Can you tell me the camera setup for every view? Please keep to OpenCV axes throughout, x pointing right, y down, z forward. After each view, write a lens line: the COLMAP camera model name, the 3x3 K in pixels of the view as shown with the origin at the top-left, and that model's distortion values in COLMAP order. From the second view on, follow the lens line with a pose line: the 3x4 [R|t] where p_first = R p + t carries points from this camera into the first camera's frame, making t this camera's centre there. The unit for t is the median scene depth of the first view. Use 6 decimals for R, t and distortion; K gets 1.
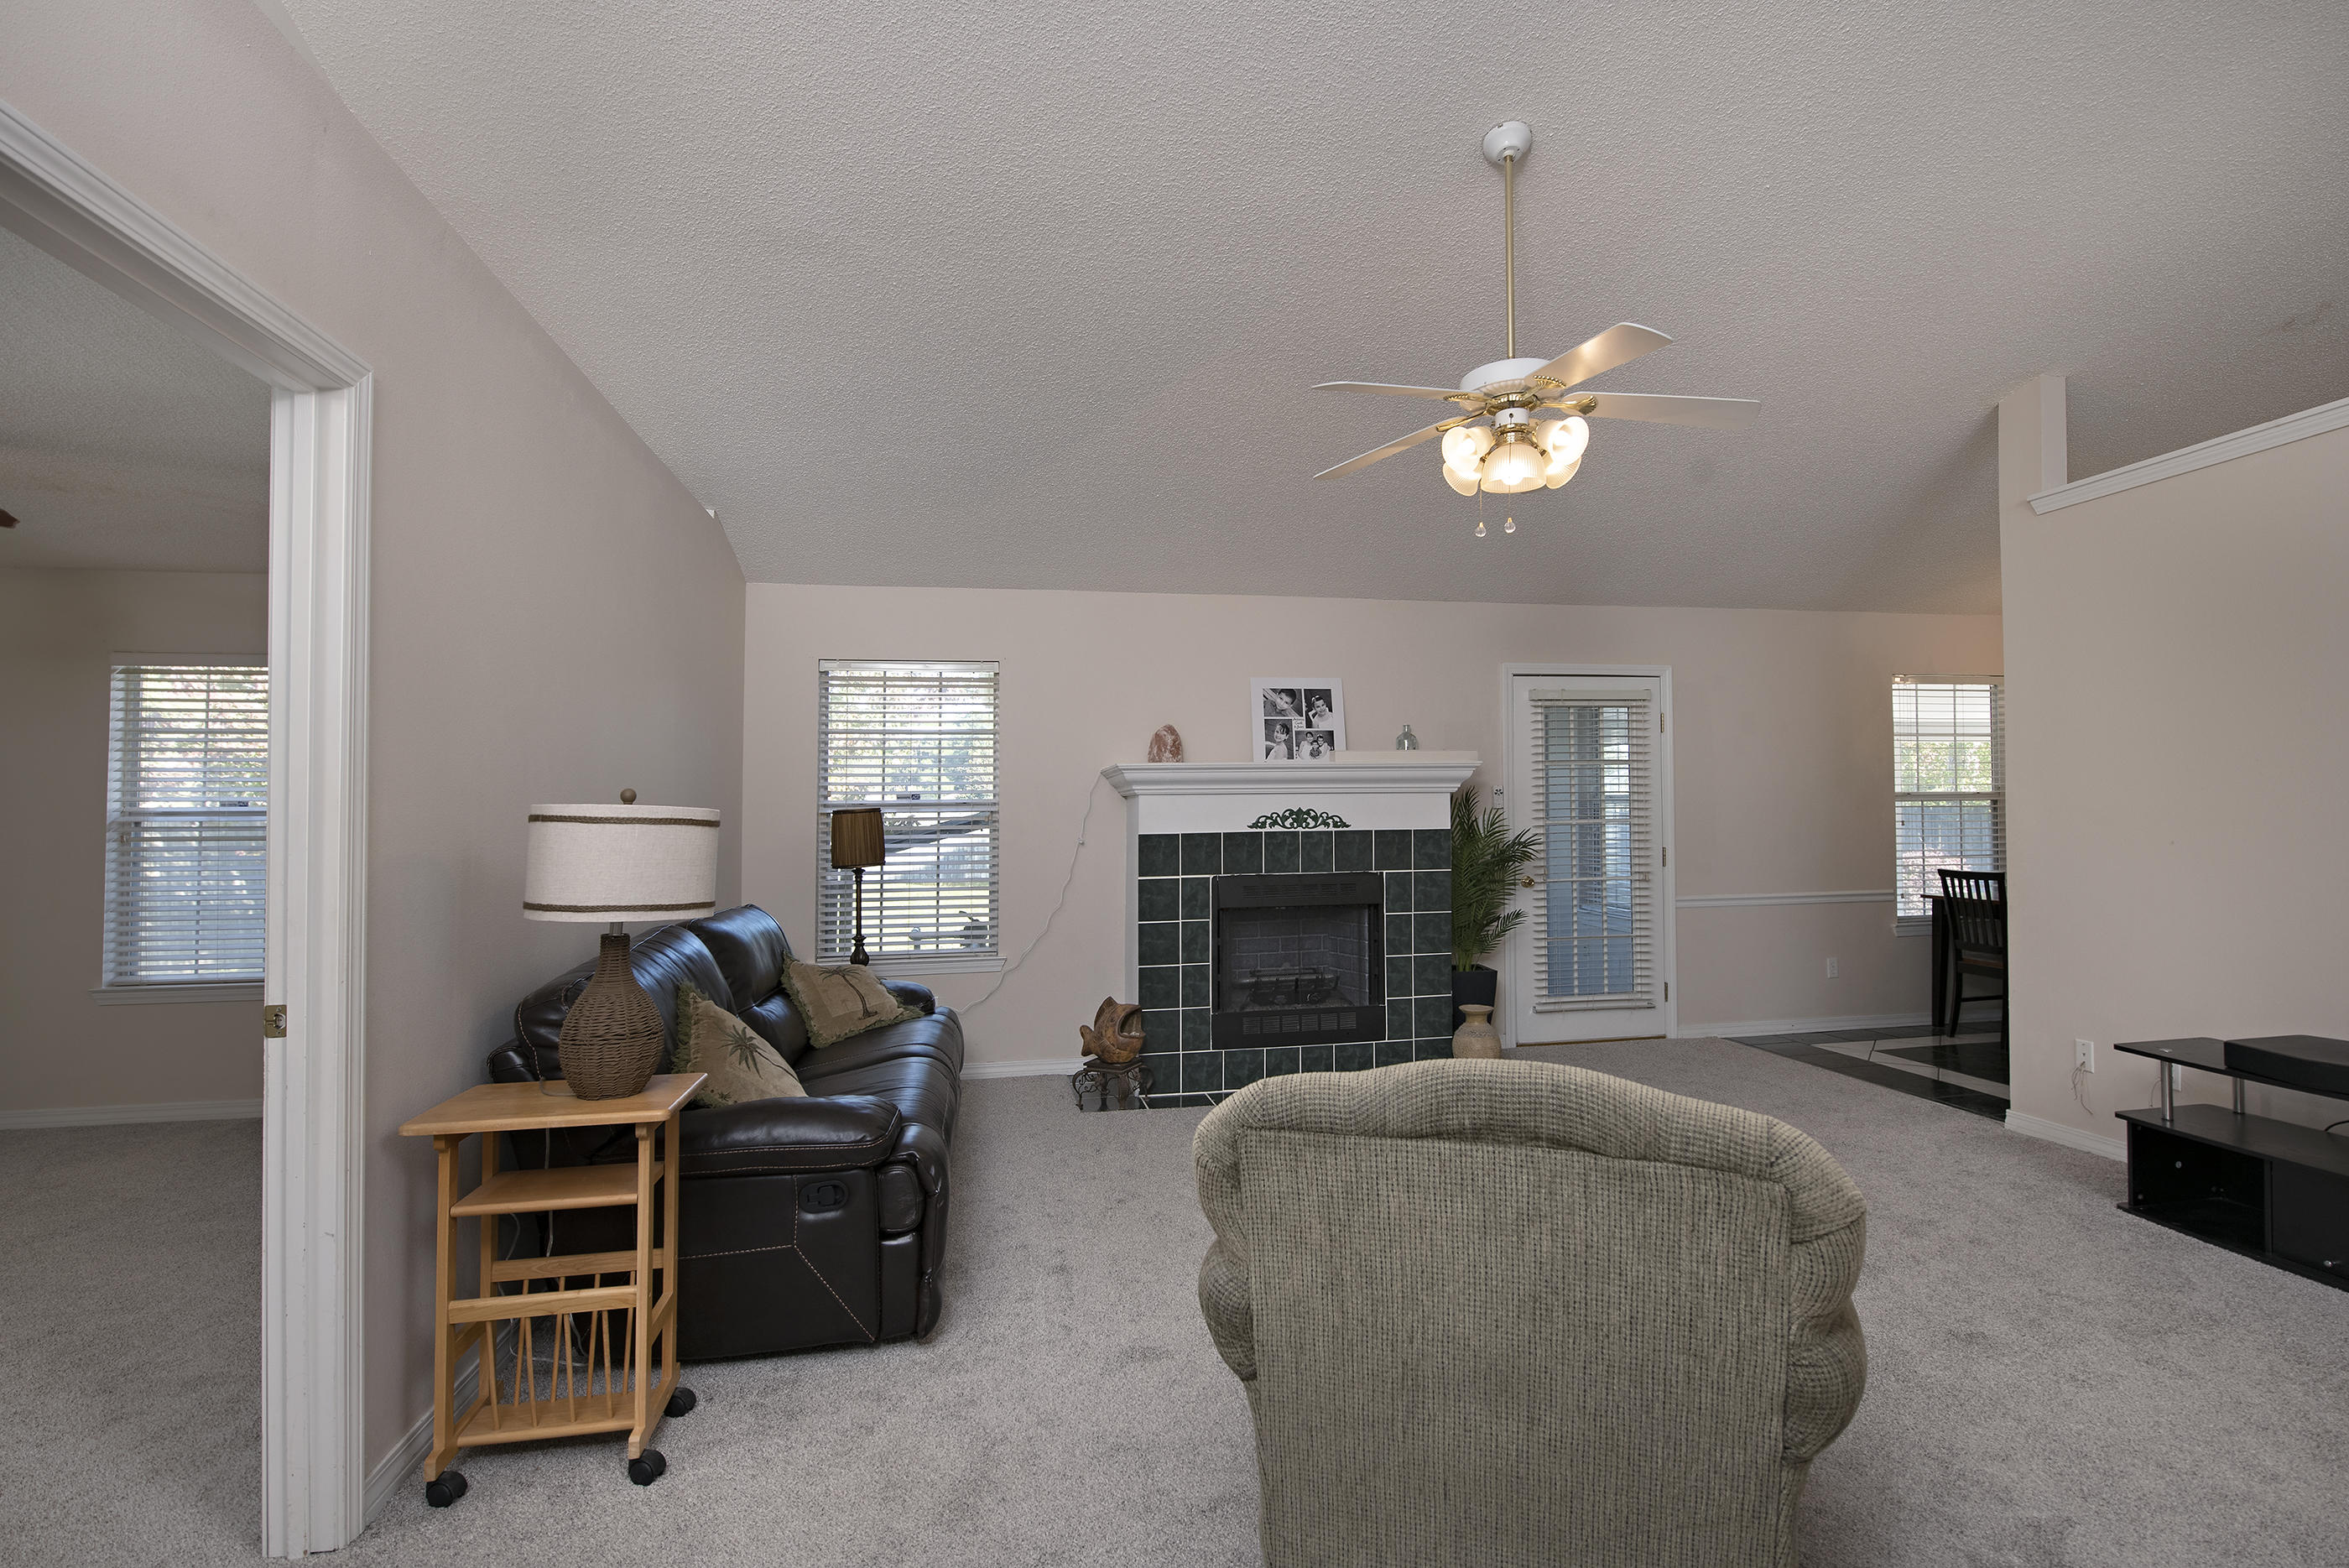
lens RADIAL K [[1088.4, 0, 1182.7], [0, 1088.4, 803.2], [0, 0, 1]] dist [0.006672, -0.006276]
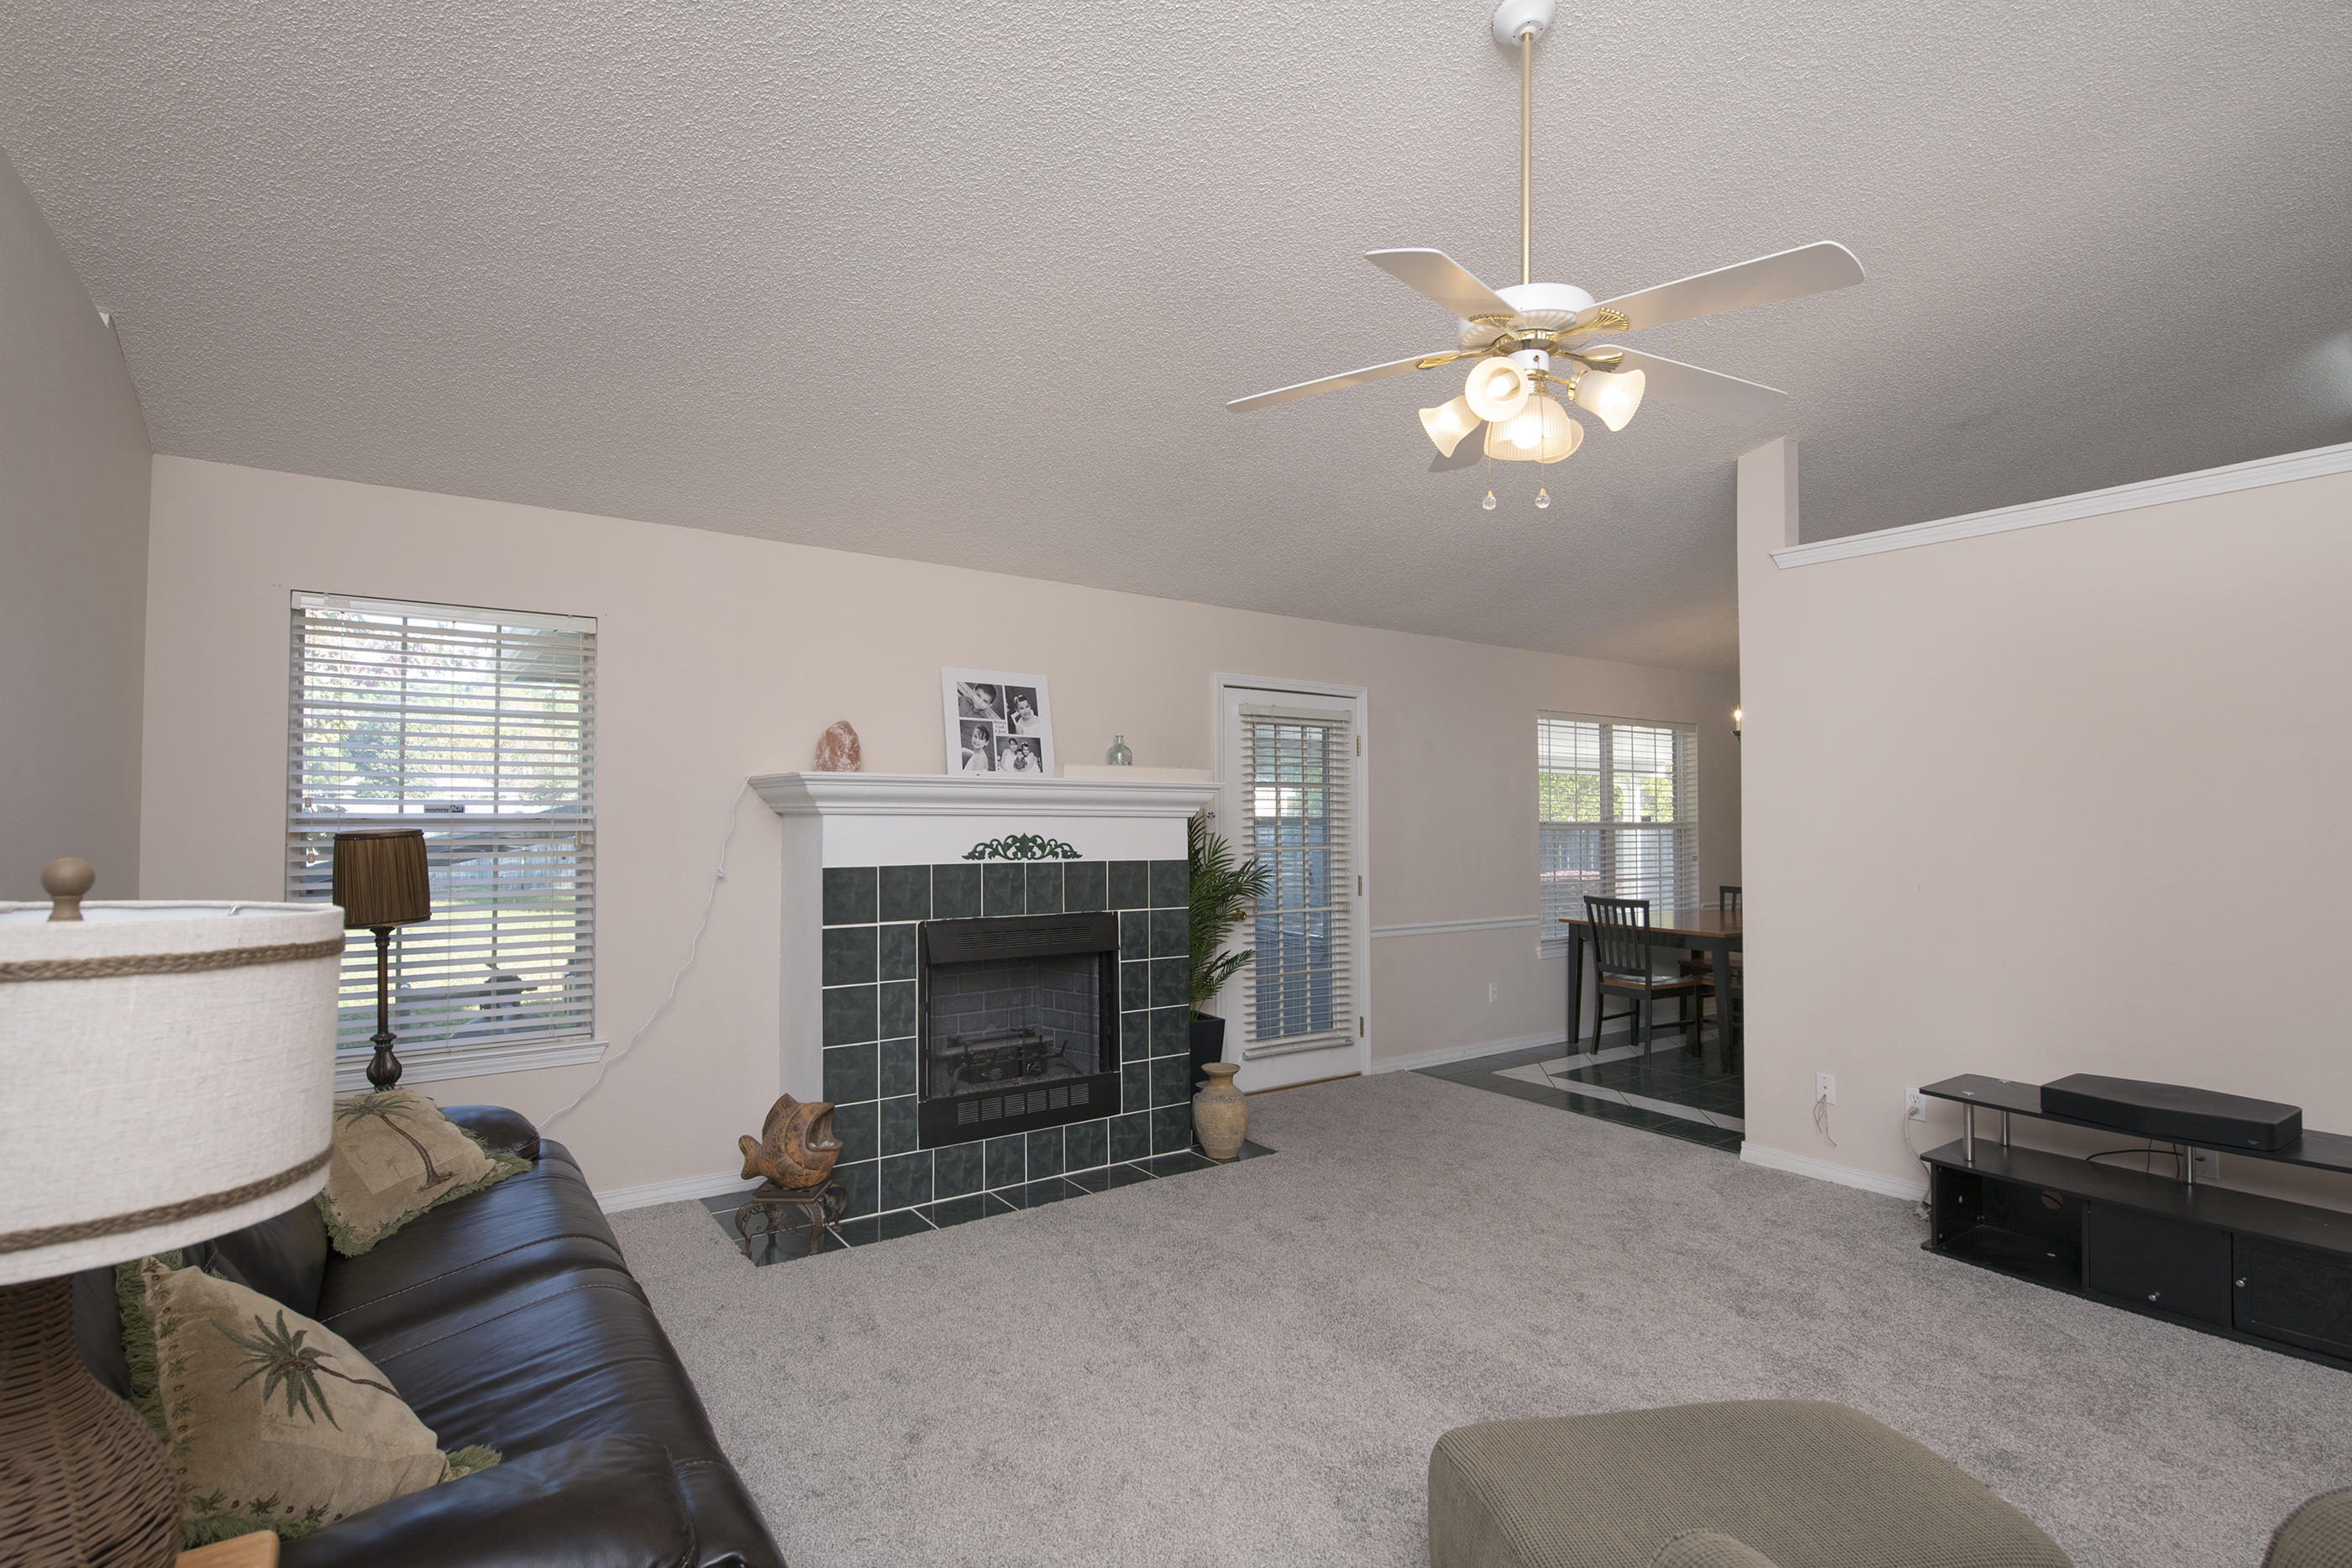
lens RADIAL K [[1113.6, 0, 1179.0], [0, 1113.6, 796.1], [0, 0, 1]] dist [-0.006708, -0.000389]
pose [[0.909186, 0.026109, 0.415572, -0.131559], [-0.022180, 0.999652, -0.014277, -0.014250], [-0.415800, 0.003763, 0.909448, 0.202371]]
